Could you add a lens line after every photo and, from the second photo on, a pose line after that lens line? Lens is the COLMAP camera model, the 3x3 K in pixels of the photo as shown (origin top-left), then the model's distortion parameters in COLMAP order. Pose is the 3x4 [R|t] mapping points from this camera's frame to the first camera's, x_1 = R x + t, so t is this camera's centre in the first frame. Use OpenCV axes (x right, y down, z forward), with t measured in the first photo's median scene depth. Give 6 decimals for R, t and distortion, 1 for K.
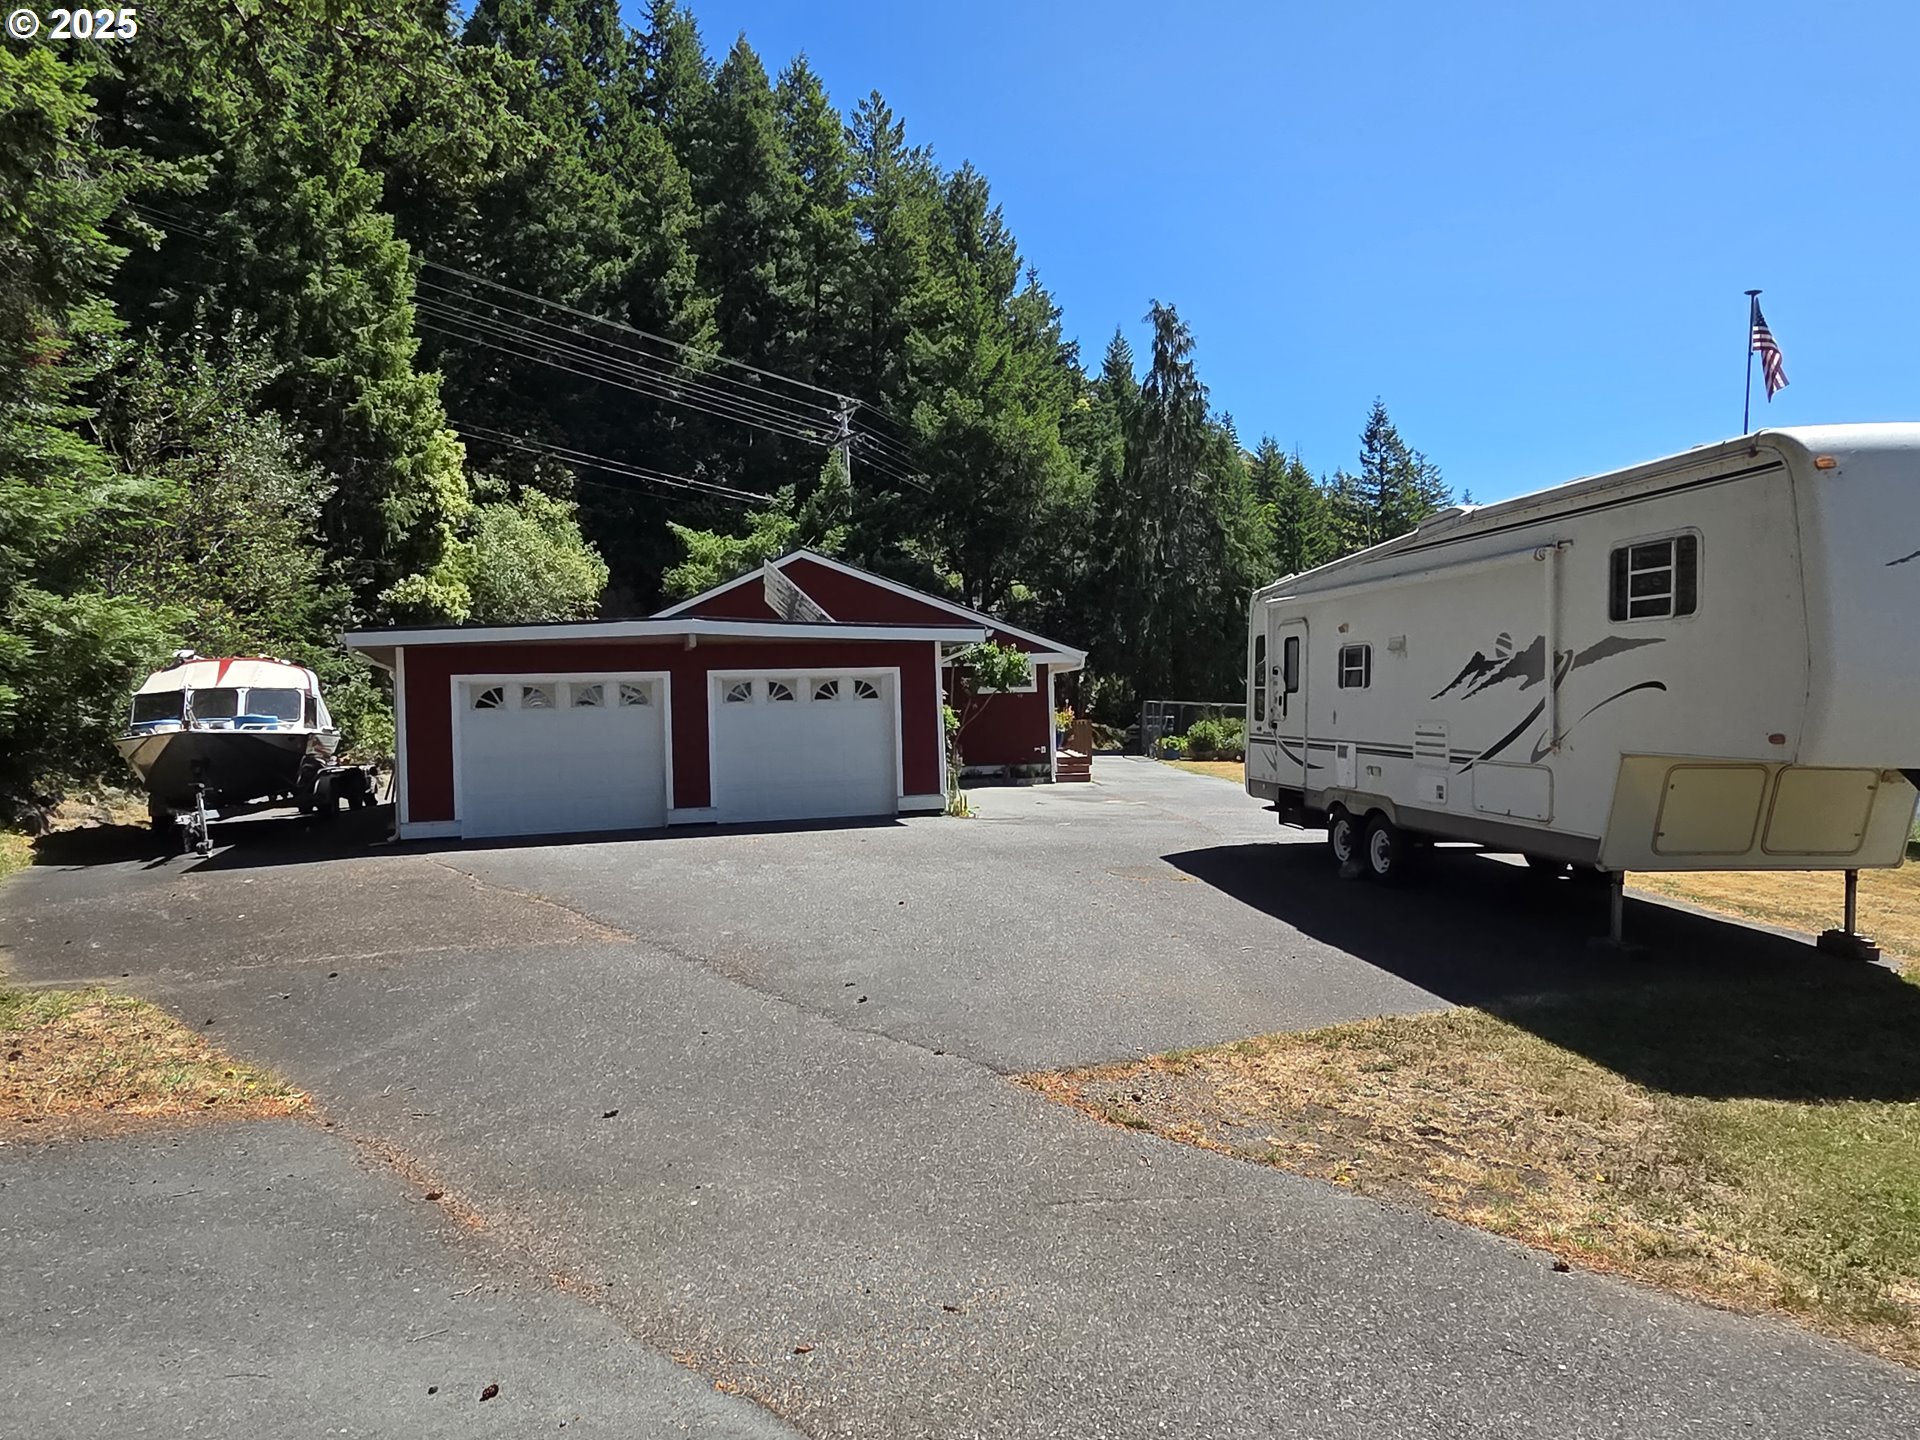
lens RADIAL K [[1737.6, 0, 960.0], [0, 1737.6, 720.0], [0, 0, 1]] dist [0.069287, -0.008017]
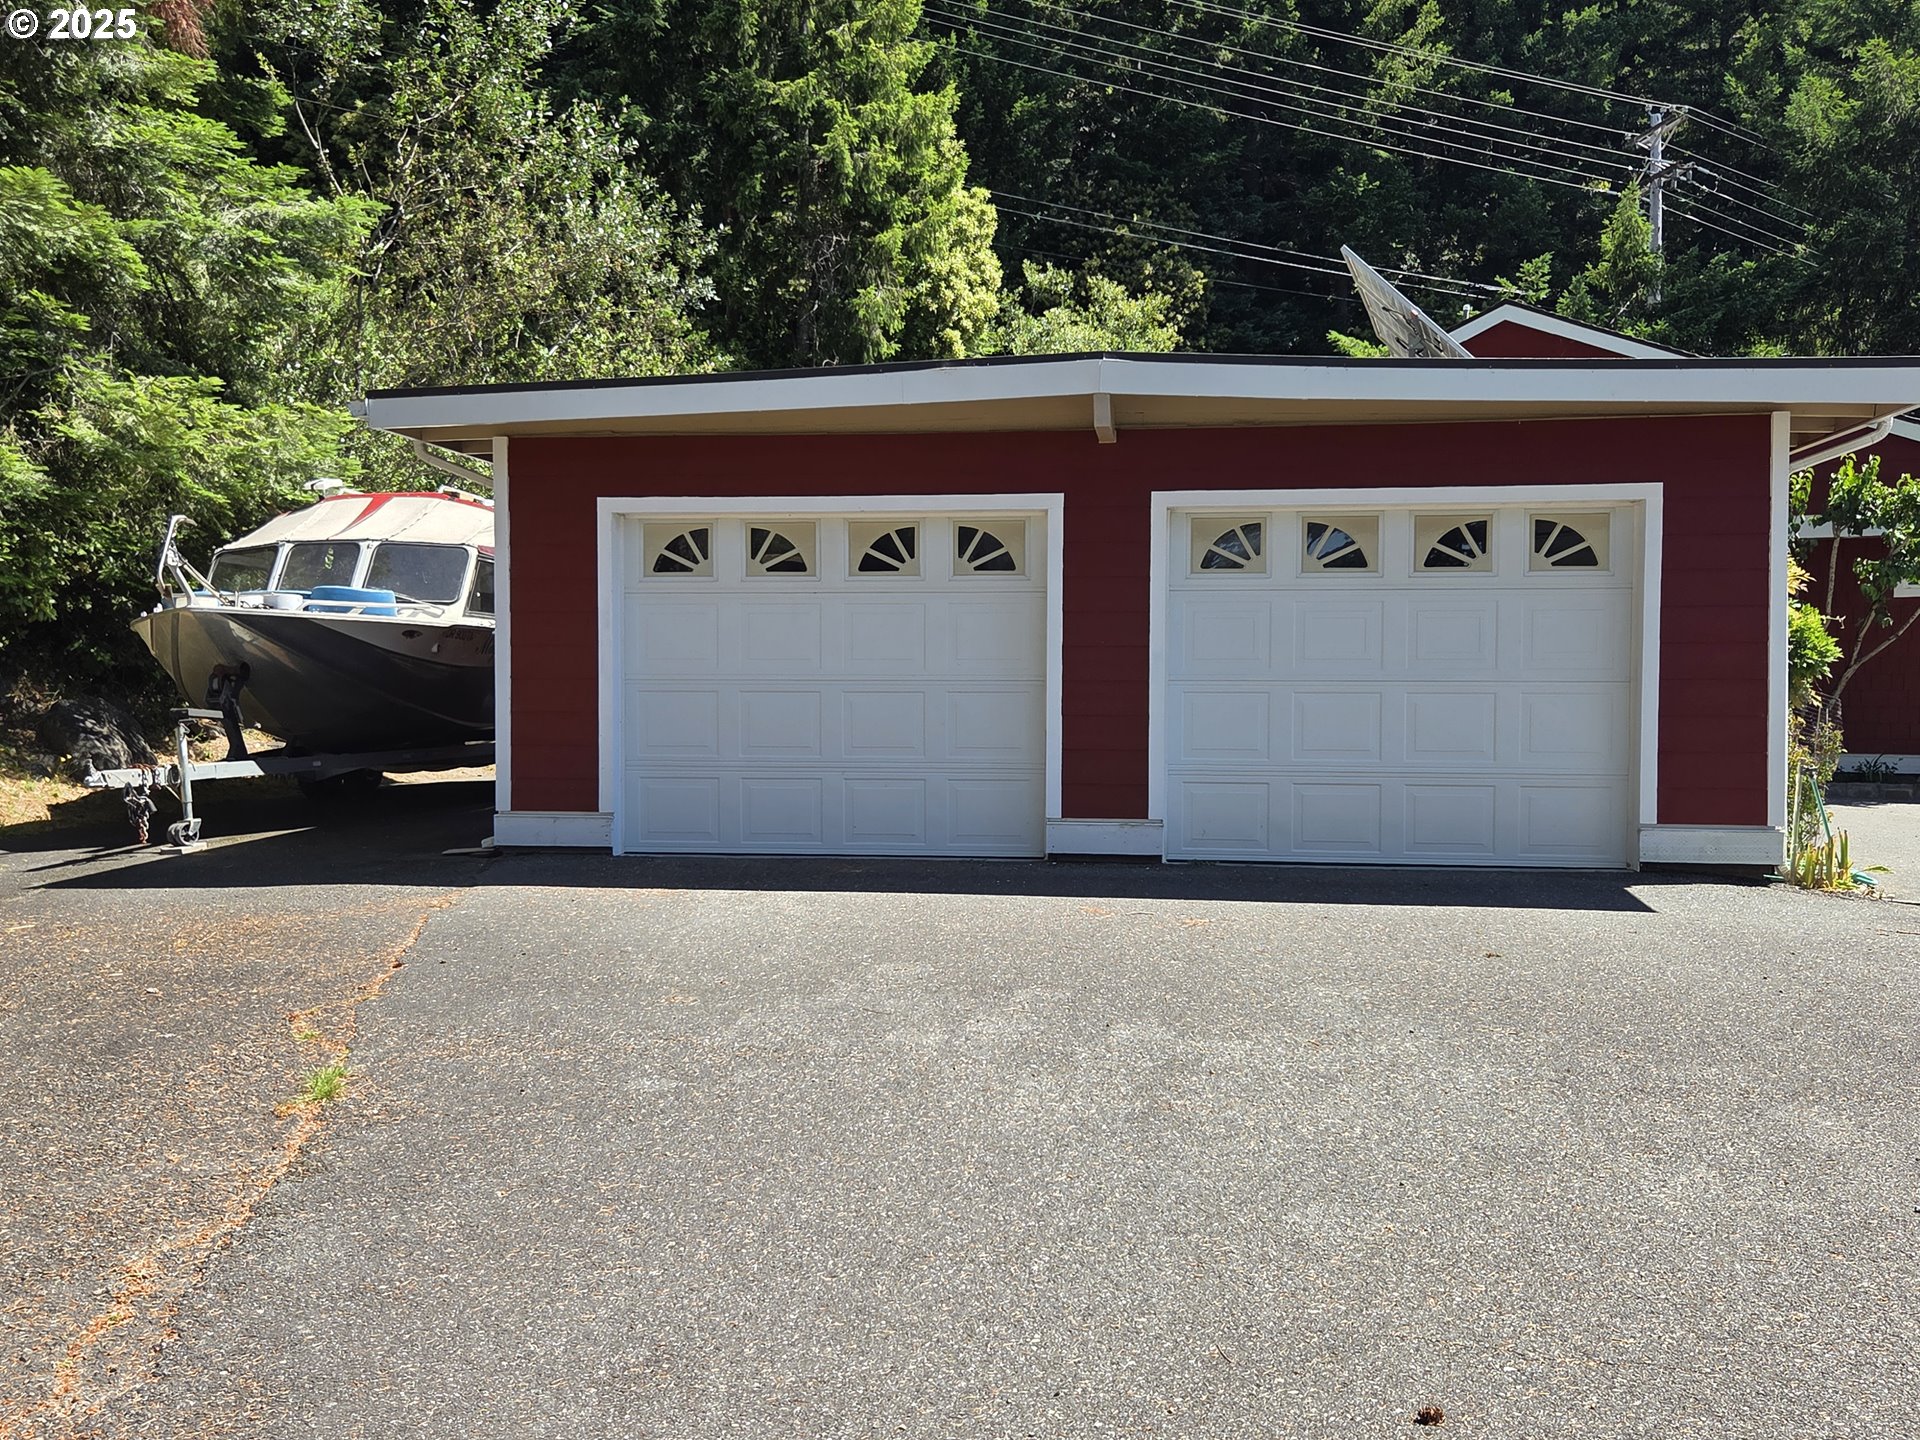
lens RADIAL K [[1737.6, 0, 960.0], [0, 1737.6, 720.0], [0, 0, 1]] dist [0.069287, -0.008017]
pose [[0.889577, 0.043984, -0.454662, 0.004978], [-0.033969, 0.998967, 0.030176, 0.013144], [0.455520, -0.011399, 0.890153, 0.528582]]
